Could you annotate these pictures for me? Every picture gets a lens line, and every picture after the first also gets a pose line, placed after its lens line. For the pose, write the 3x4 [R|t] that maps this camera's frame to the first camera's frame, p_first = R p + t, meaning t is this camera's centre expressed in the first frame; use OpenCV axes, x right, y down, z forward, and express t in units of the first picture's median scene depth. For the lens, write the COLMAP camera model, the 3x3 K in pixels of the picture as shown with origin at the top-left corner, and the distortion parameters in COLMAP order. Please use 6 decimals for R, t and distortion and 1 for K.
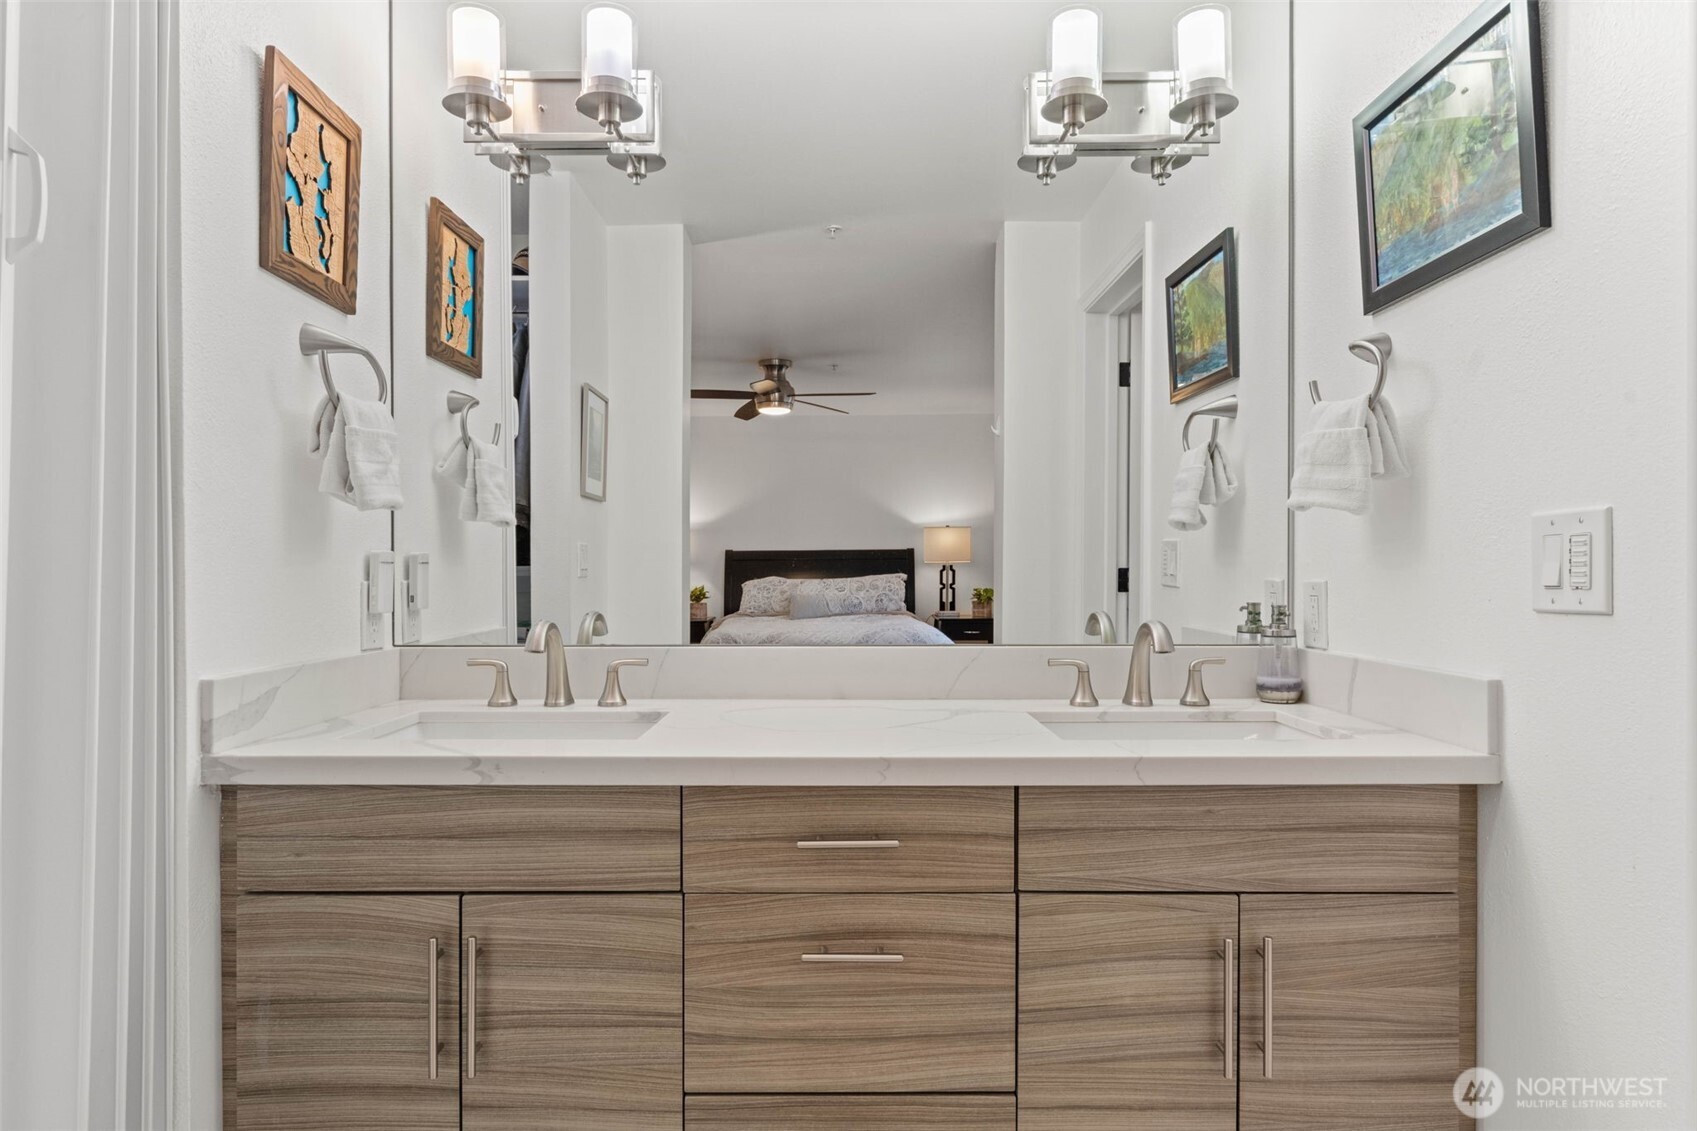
lens RADIAL K [[1220.9, 0, 833.3], [0, 1220.9, 577.6], [0, 0, 1]] dist [0.008382, 0.001924]
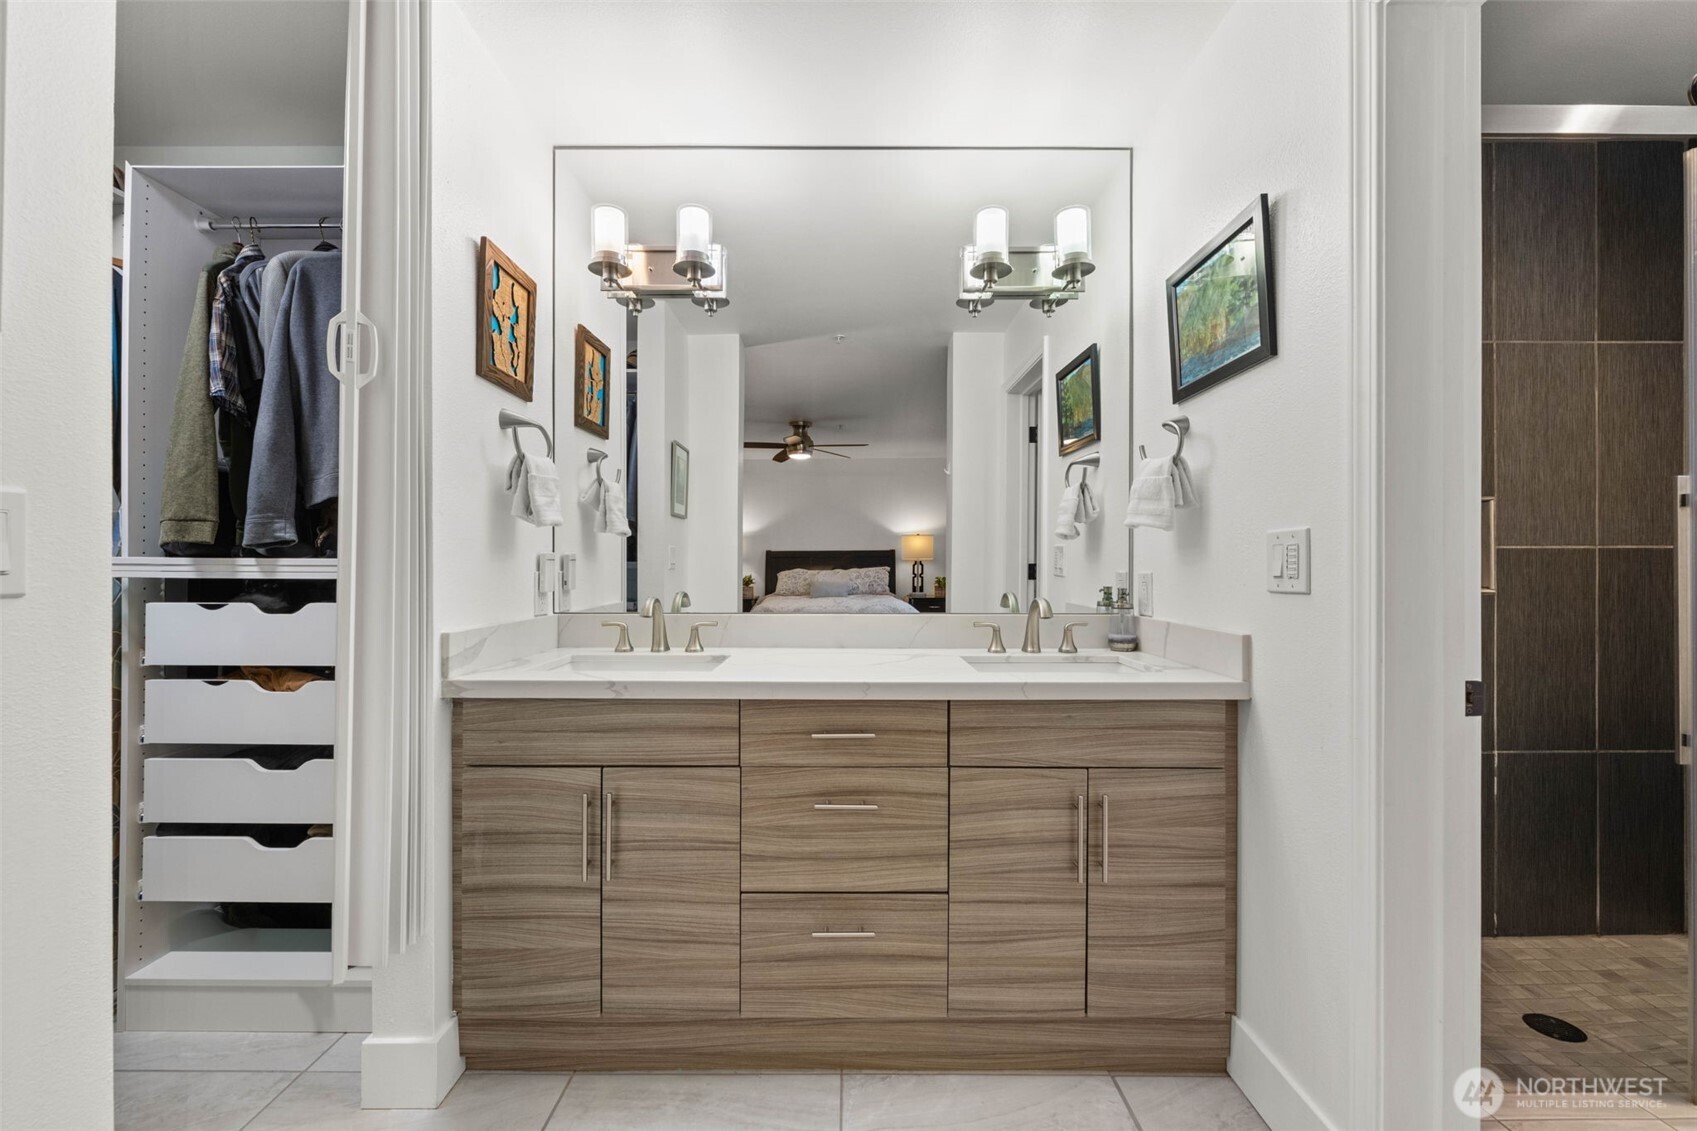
lens RADIAL K [[1220.9, 0, 864.3], [0, 1220.9, 552.7], [0, 0, 1]] dist [0.008382, 0.001924]
pose [[0.999994, 0.002166, -0.002856, 0.041931], [-0.002197, 0.999940, -0.010778, -0.005429], [0.002833, 0.010784, 0.999938, -0.582145]]
